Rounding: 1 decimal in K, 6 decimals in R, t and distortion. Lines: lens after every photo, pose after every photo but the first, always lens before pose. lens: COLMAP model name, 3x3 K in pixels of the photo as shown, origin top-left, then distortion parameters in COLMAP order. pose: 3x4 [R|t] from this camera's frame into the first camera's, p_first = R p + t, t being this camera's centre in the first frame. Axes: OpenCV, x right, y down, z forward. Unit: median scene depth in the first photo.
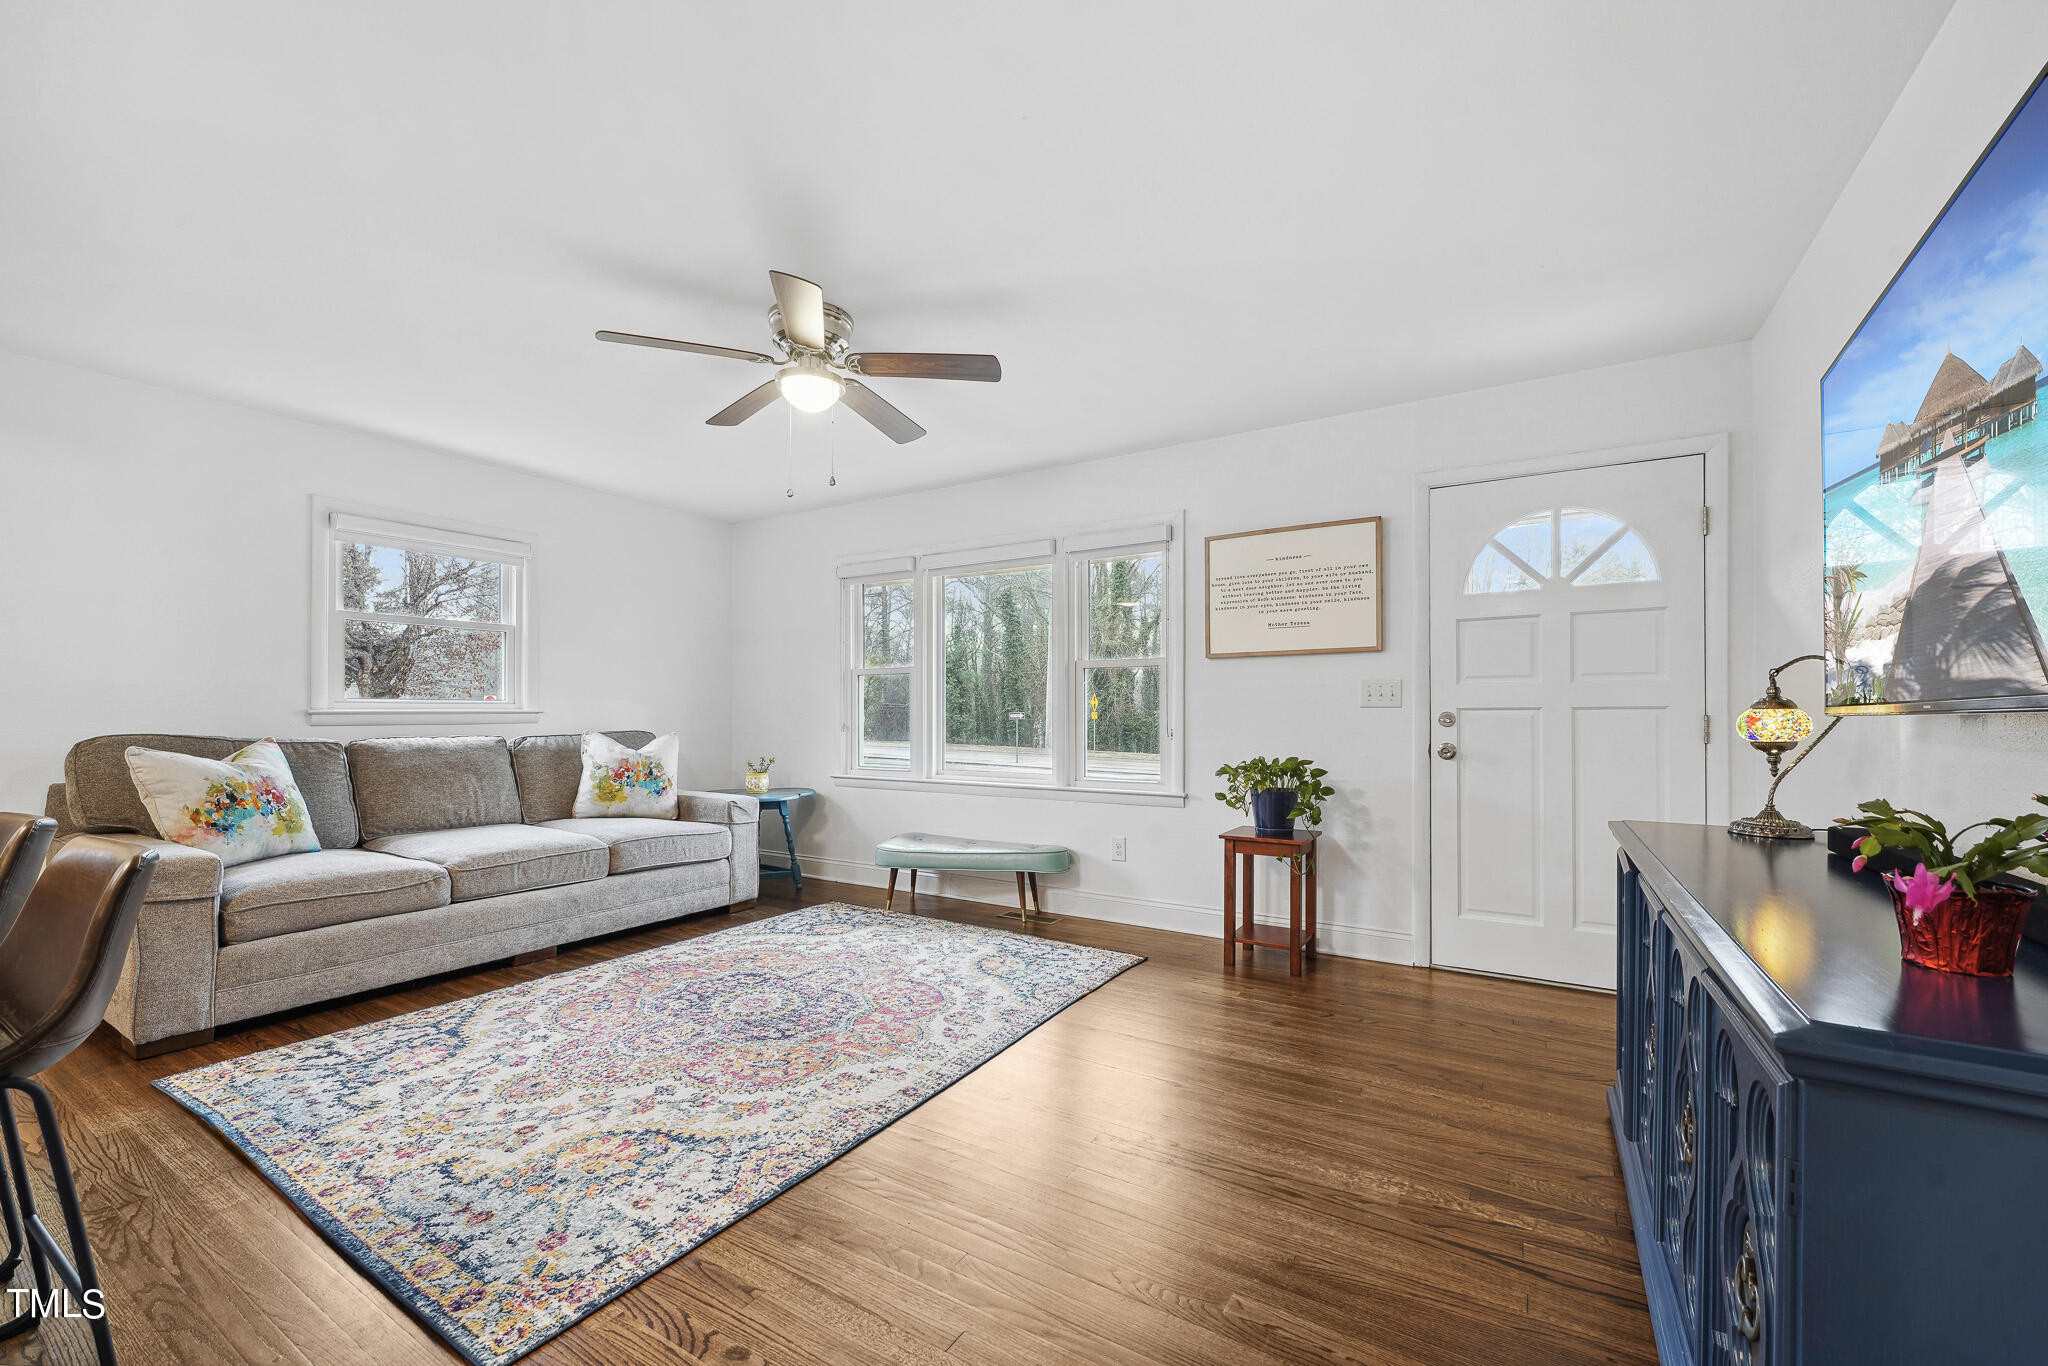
lens RADIAL K [[829.5, 0, 1015.8], [0, 829.5, 710.9], [0, 0, 1]] dist [-0.001995, 0.000405]
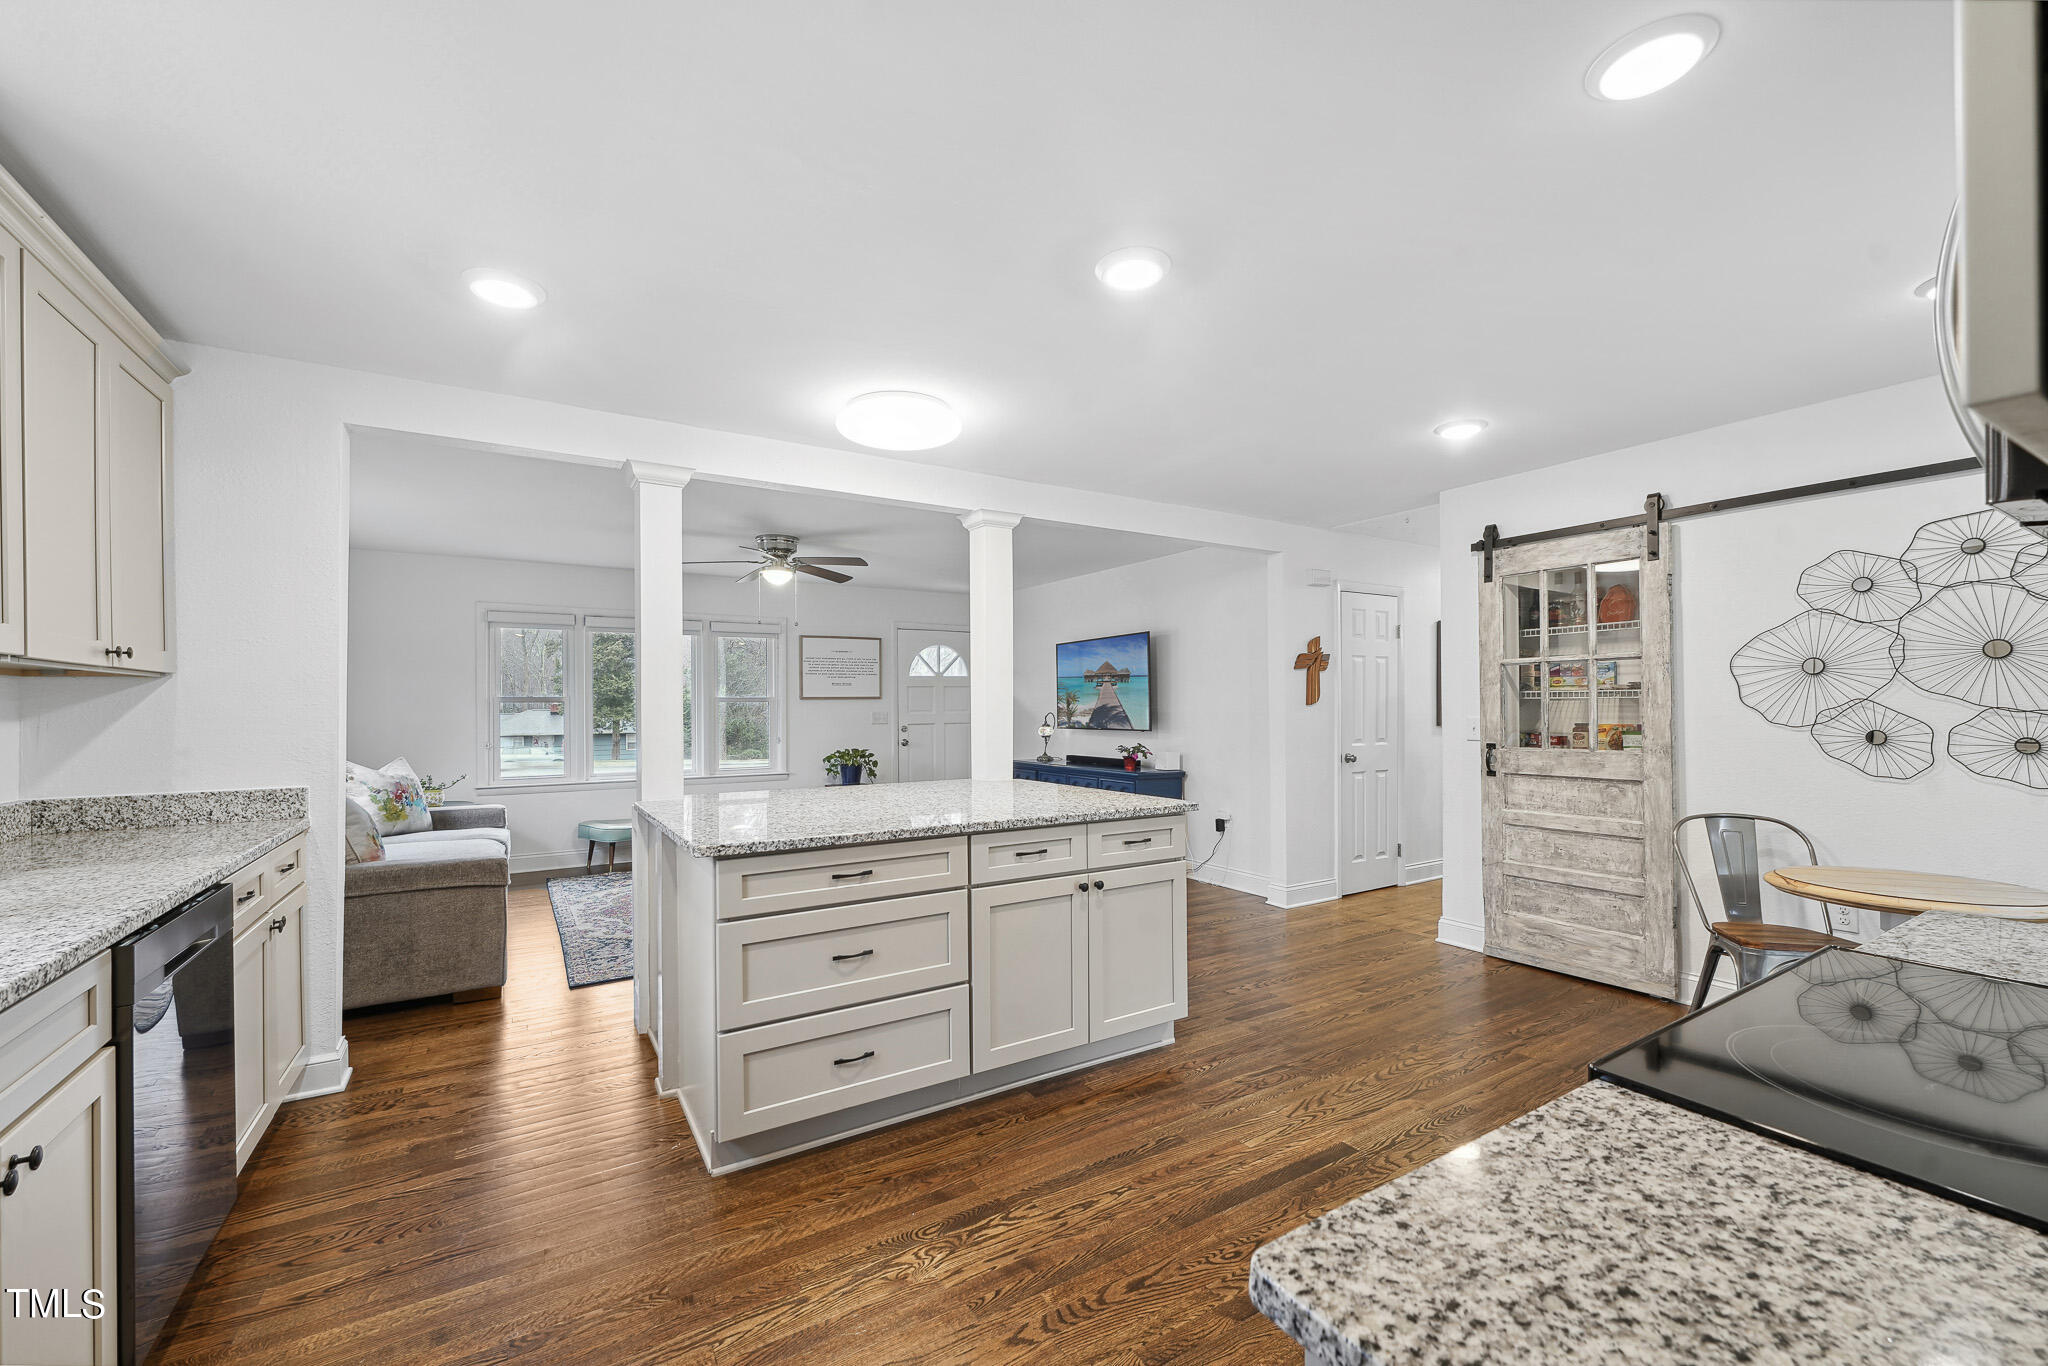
lens RADIAL K [[818.1, 0, 1012.5], [0, 818.1, 704.1], [0, 0, 1]] dist [-0.000388, -0.000045]
pose [[0.449455, -0.000188, 0.893303, -1.462952], [0.002312, 0.999997, -0.000953, -0.059954], [-0.893300, 0.002493, 0.449454, -0.319439]]
